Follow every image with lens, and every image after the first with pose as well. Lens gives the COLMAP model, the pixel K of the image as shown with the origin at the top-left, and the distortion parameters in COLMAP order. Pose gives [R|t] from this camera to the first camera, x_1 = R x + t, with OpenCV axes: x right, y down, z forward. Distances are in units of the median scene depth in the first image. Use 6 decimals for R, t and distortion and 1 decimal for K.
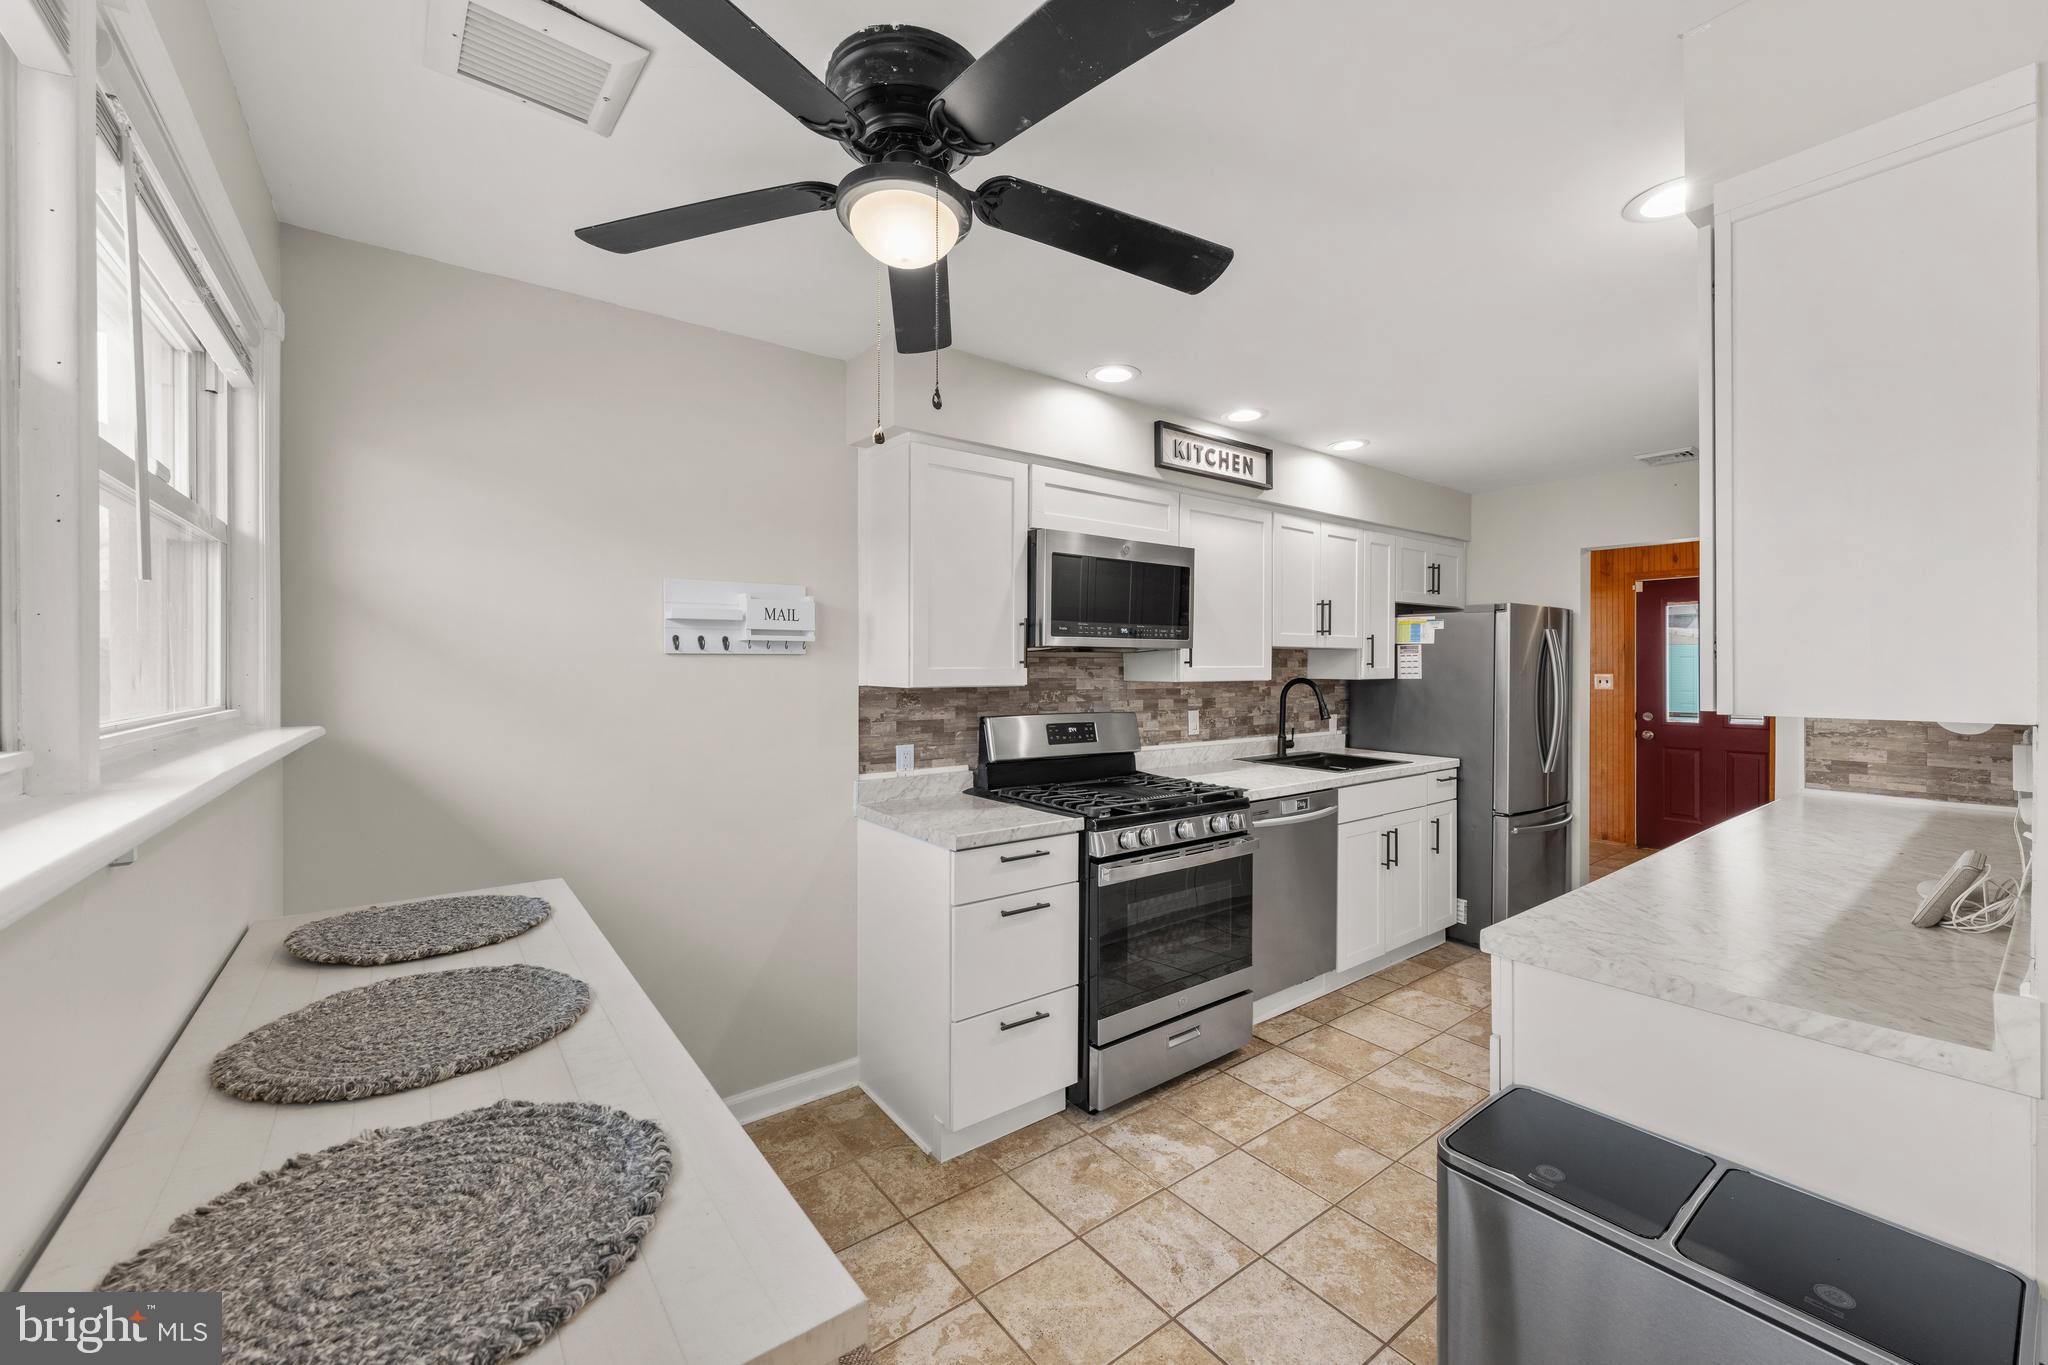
lens RADIAL K [[800.6, 0, 1022.0], [0, 800.6, 667.3], [0, 0, 1]] dist [-0.000146, 0.000136]
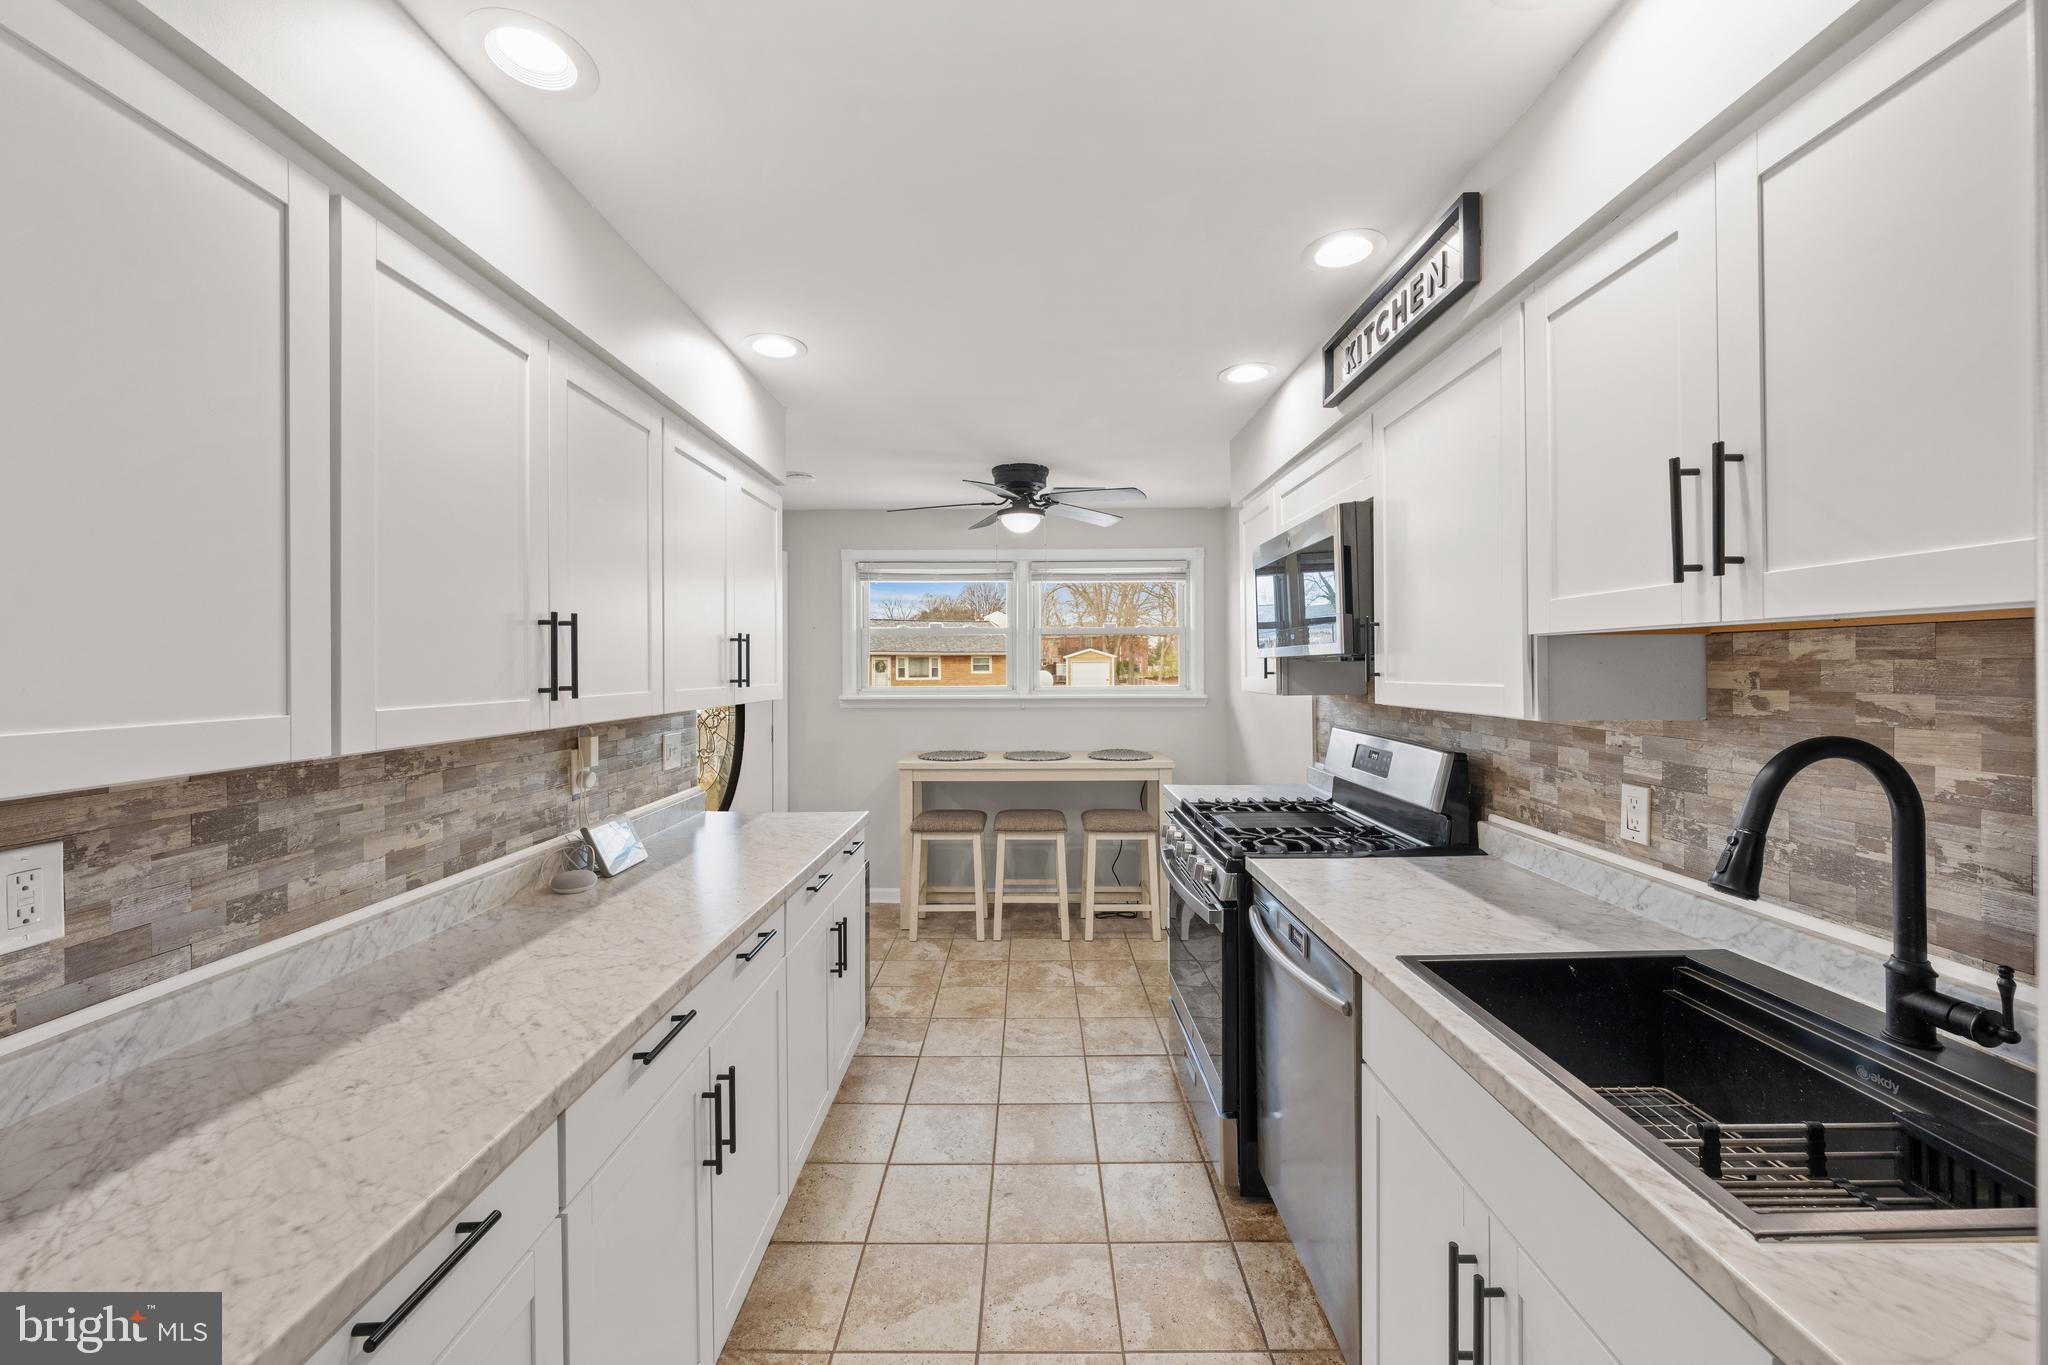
lens RADIAL K [[765.9, 0, 1019.8], [0, 765.9, 665.8], [0, 0, 1]] dist [-0.001027, -0.000293]
pose [[-0.614589, 0.001313, -0.788847, 0.880609], [0.005569, 0.999981, -0.002675, -0.013219], [0.788828, -0.006037, -0.614584, 1.180002]]
